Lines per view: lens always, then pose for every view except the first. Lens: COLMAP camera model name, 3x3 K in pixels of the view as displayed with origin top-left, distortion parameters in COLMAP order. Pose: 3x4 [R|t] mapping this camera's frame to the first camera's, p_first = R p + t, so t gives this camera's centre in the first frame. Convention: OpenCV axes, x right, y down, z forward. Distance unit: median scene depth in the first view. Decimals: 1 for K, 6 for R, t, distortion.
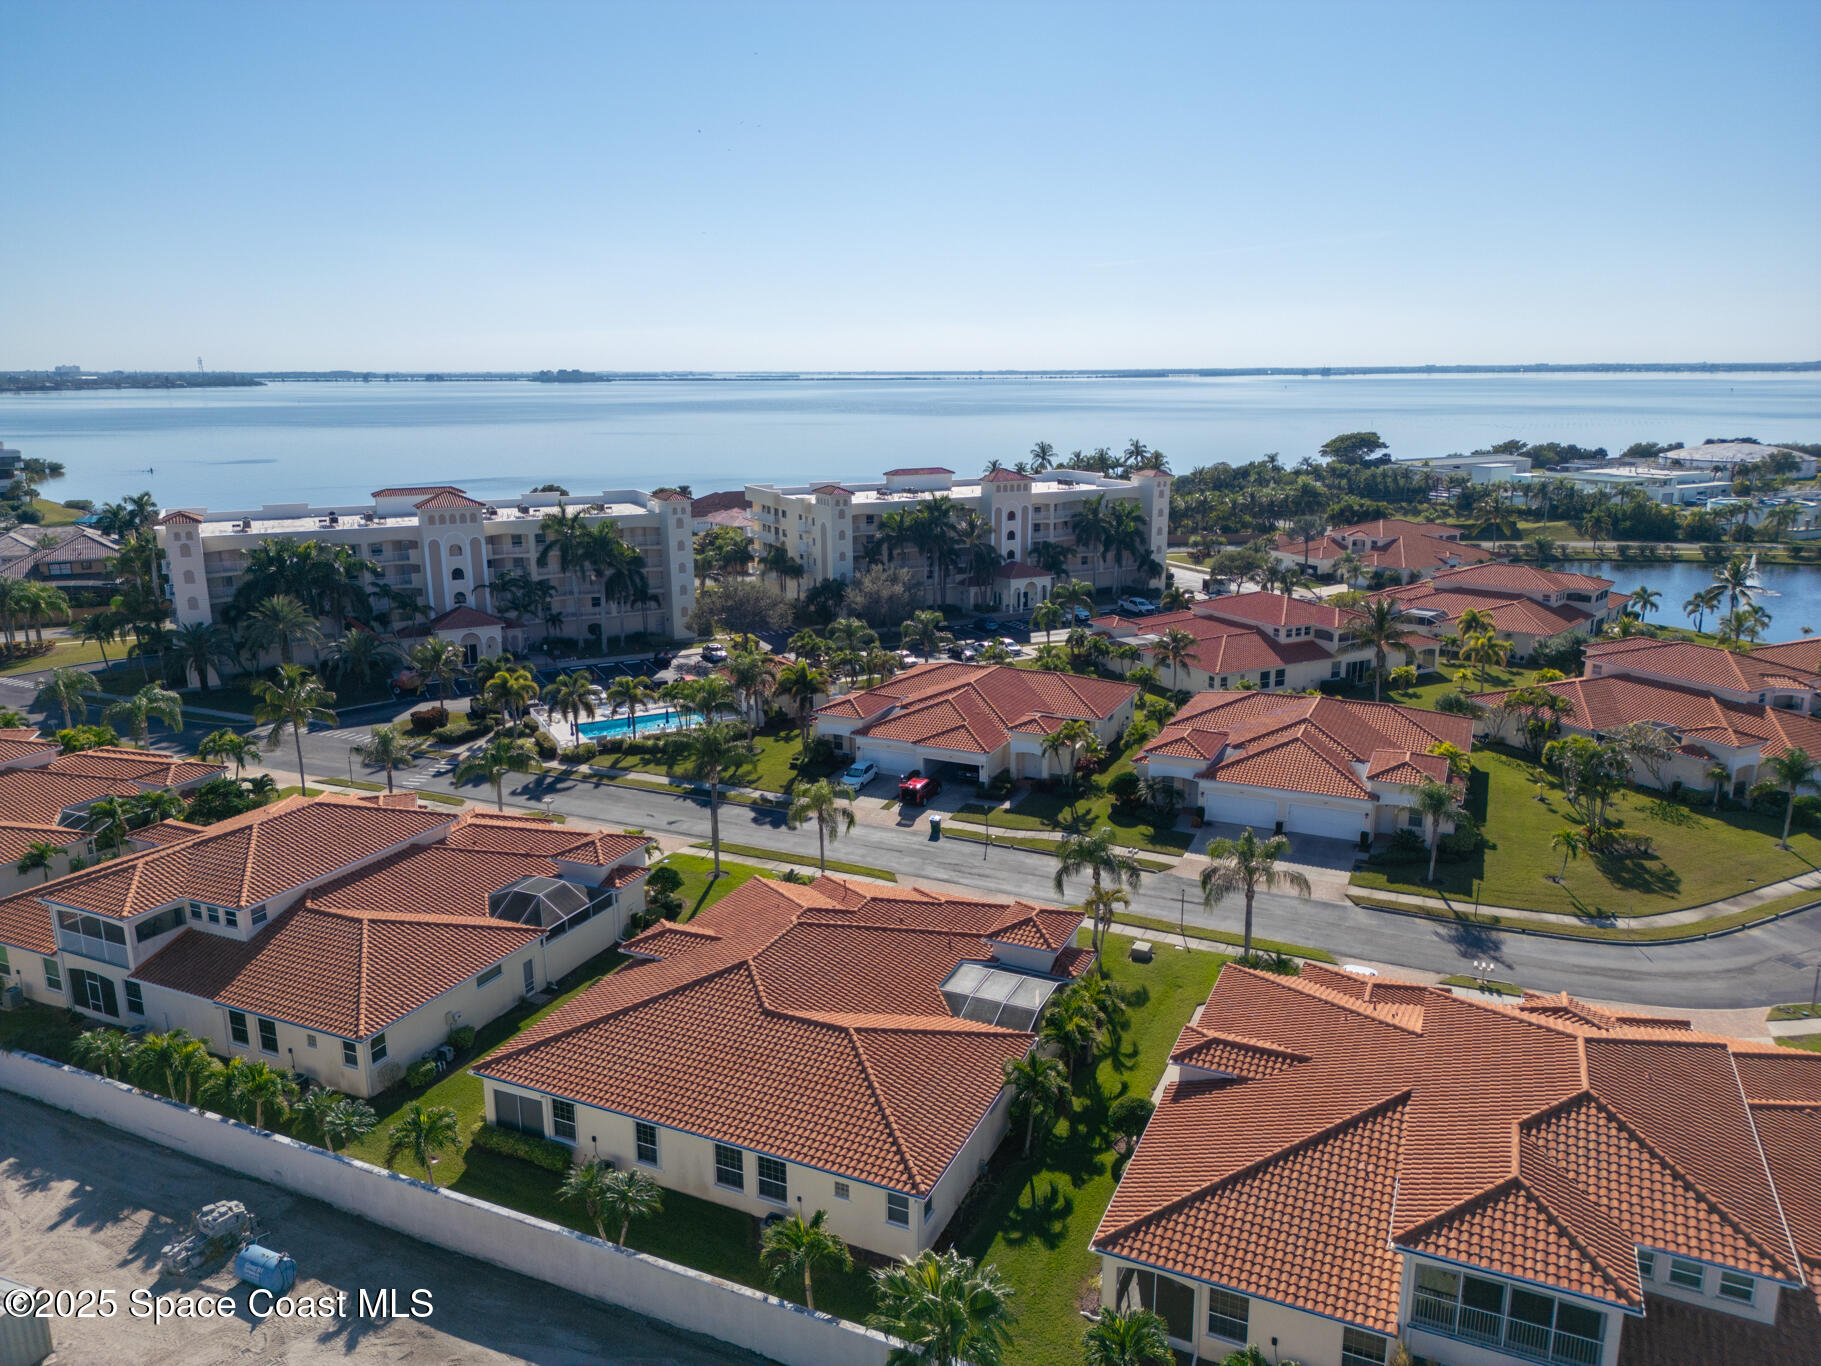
lens RADIAL K [[1269.0, 0, 916.5], [0, 1269.0, 689.6], [0, 0, 1]] dist [0.088136, -0.100304]
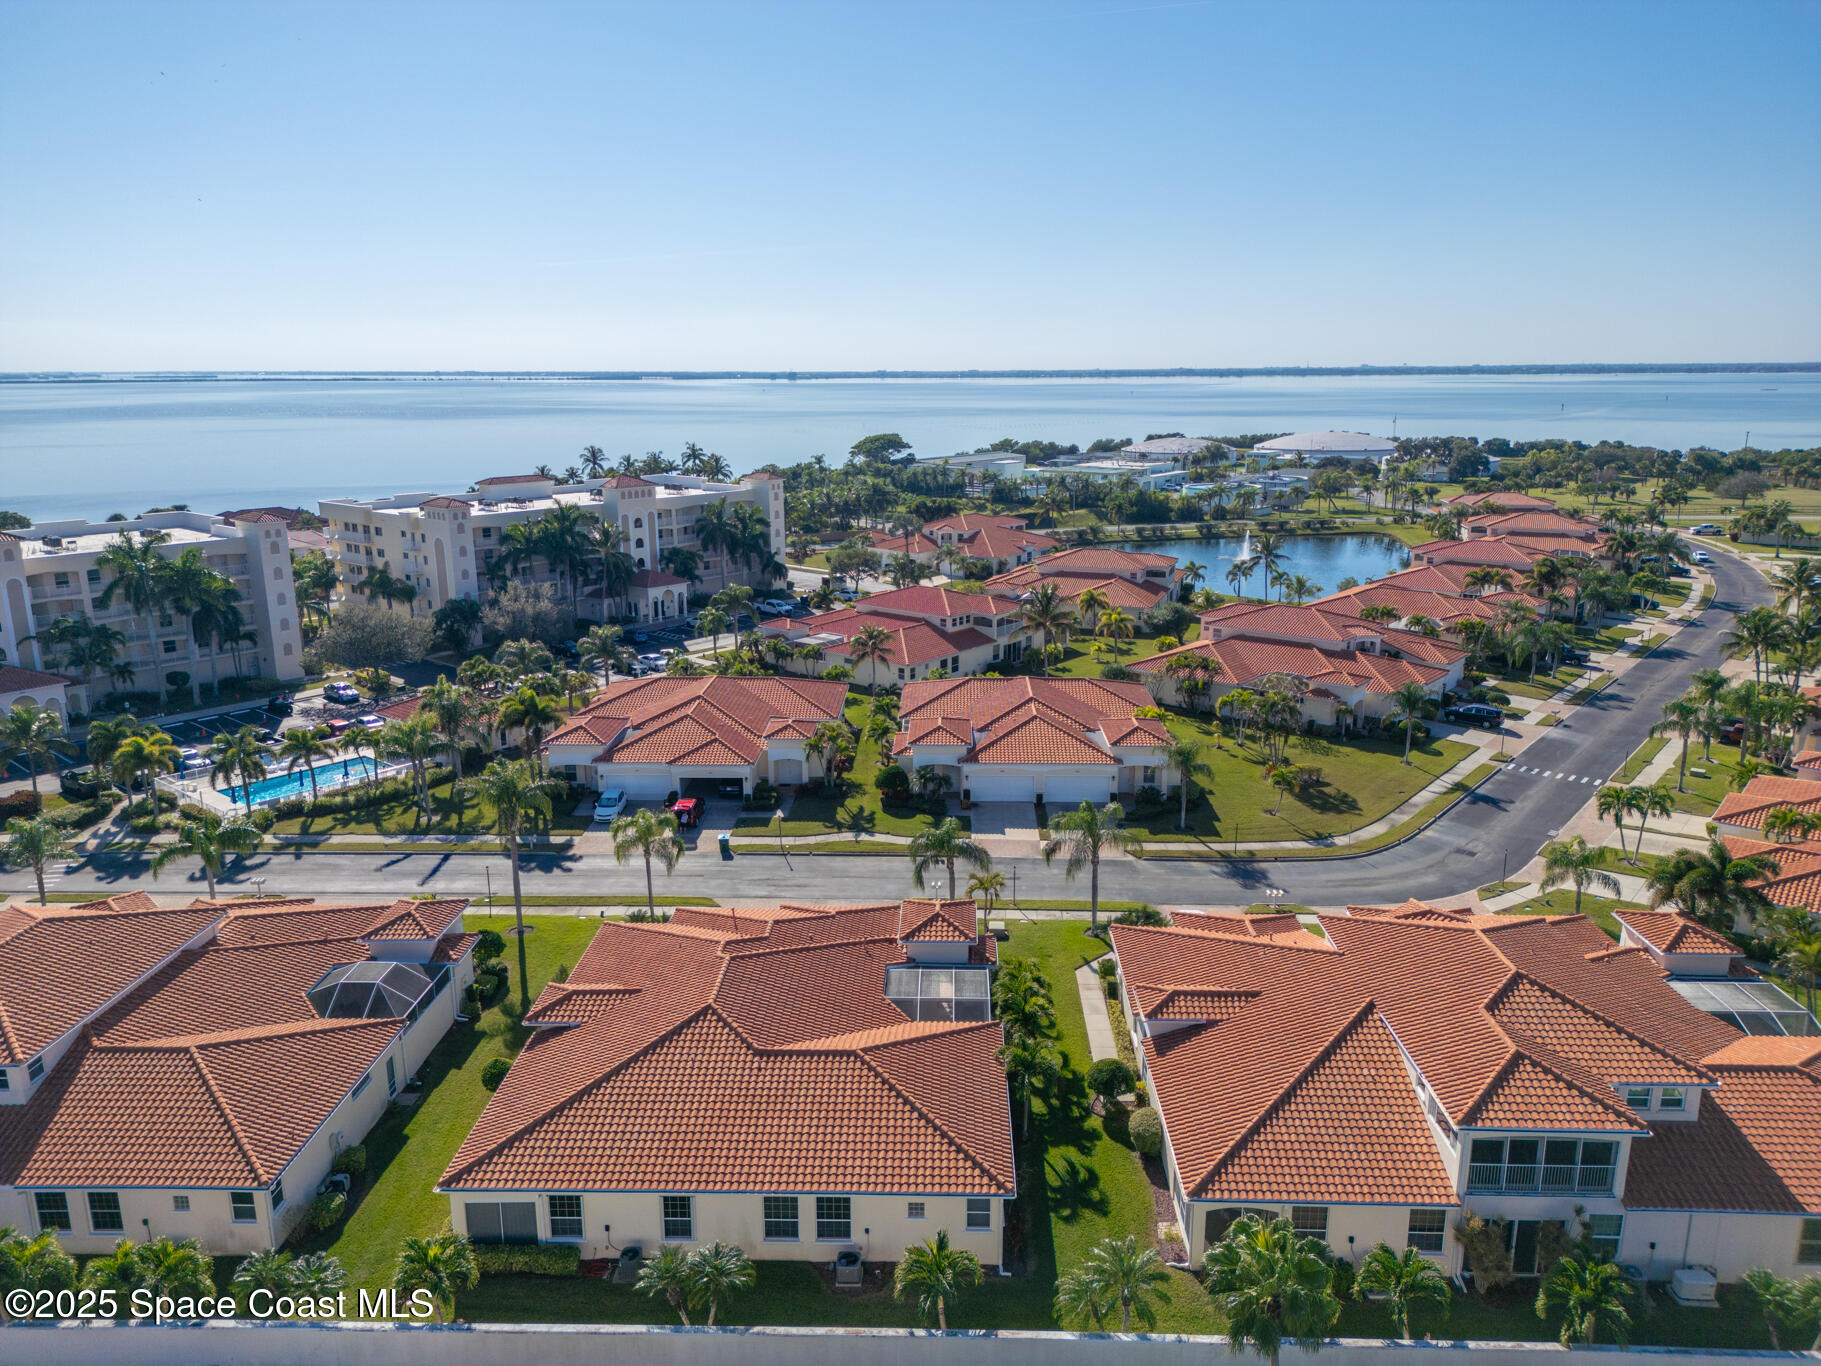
lens RADIAL K [[1269.0, 0, 916.5], [0, 1269.0, 689.6], [0, 0, 1]] dist [0.088136, -0.100304]
pose [[0.921435, -0.094512, 0.376861, -0.179368], [0.095266, 0.995312, 0.016683, -0.010838], [-0.376671, 0.020530, 0.926120, 0.036416]]
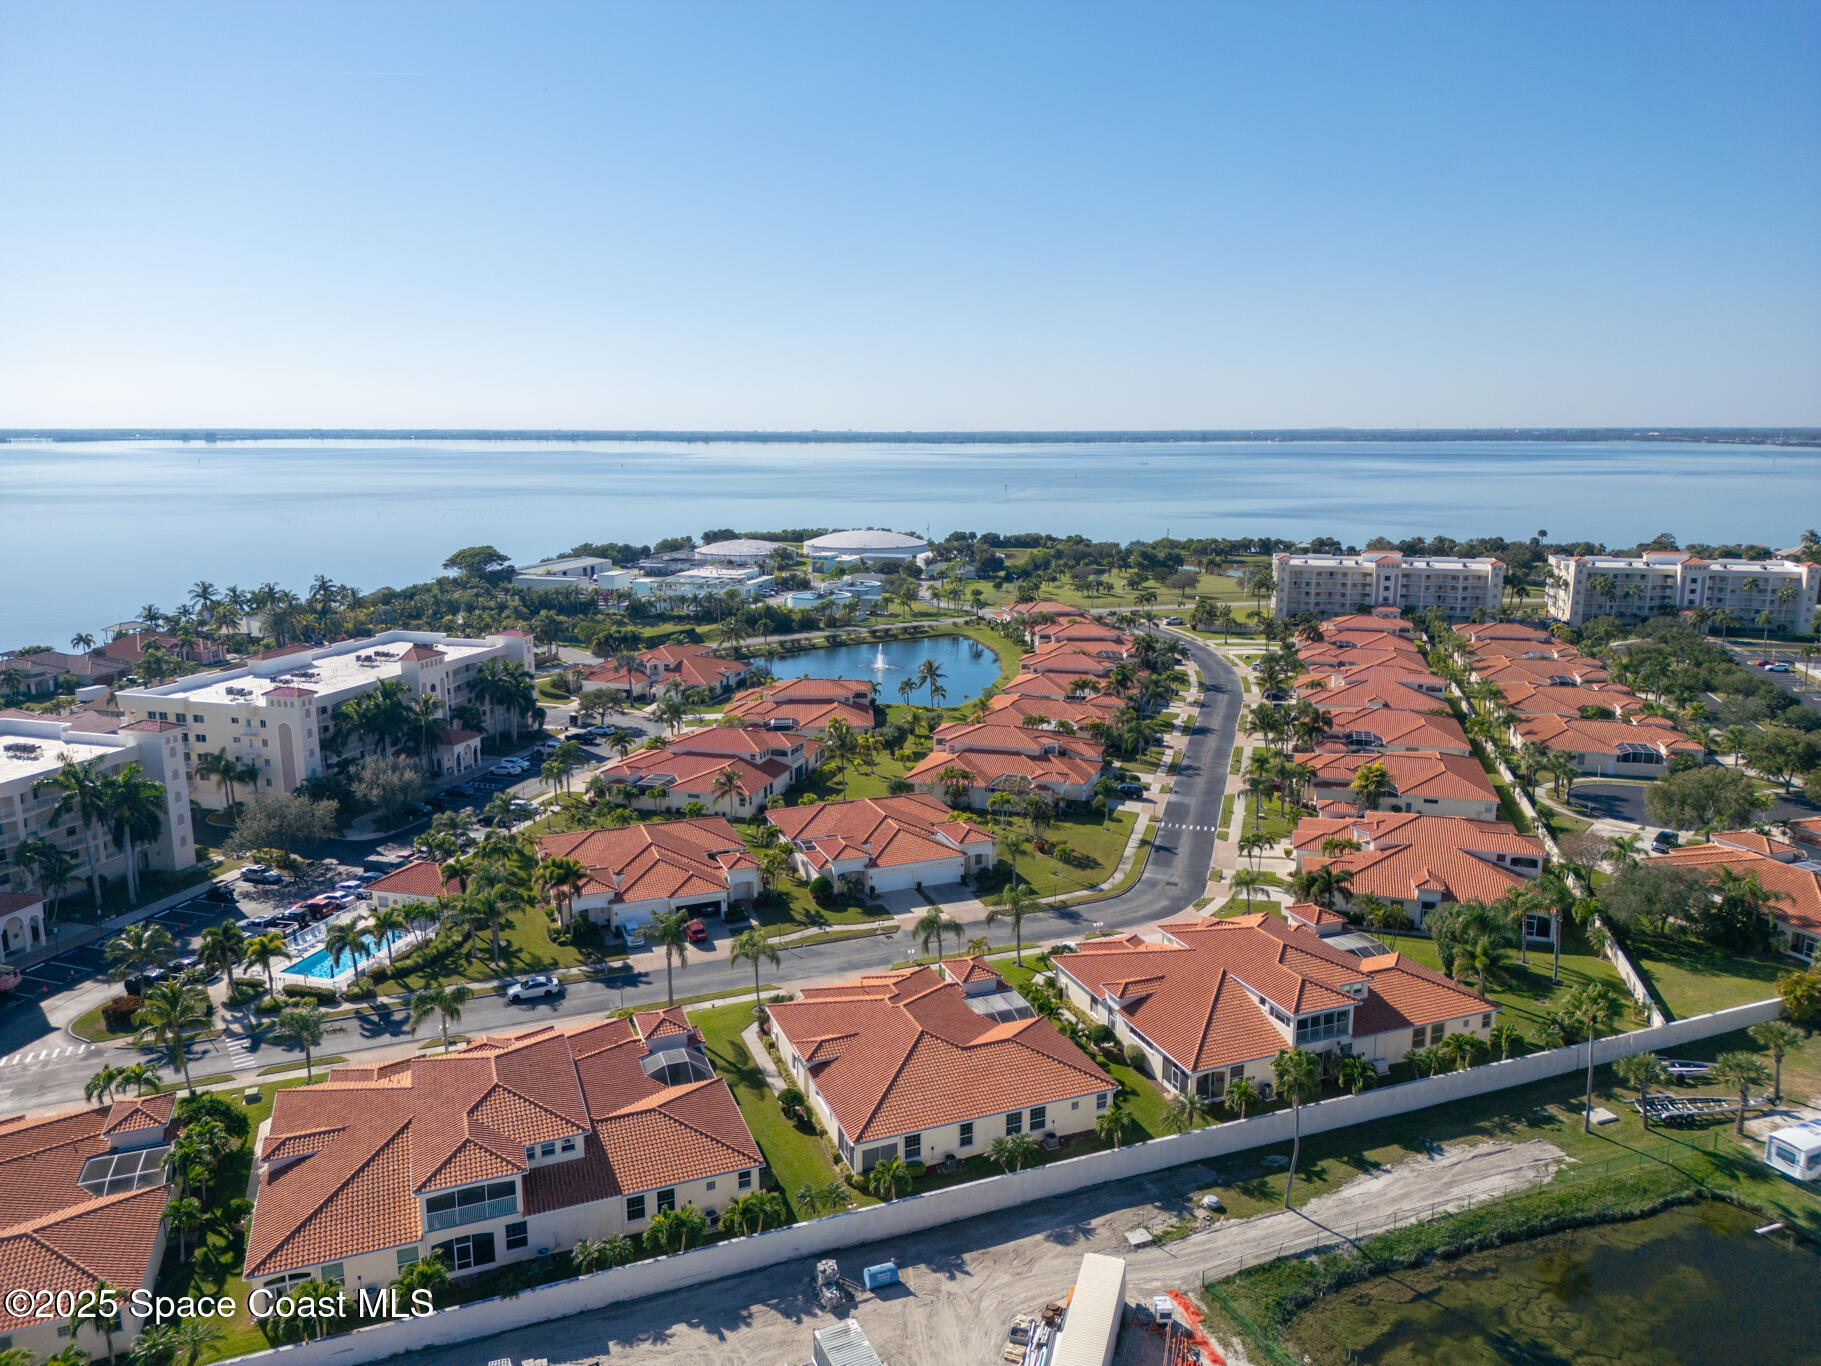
lens RADIAL K [[1269.0, 0, 916.5], [0, 1269.0, 689.6], [0, 0, 1]] dist [0.088136, -0.100304]
pose [[0.690986, -0.141675, 0.708848, -0.706072], [0.172859, 0.984541, 0.028273, -0.156770], [-0.701896, 0.102995, 0.704794, -0.133188]]
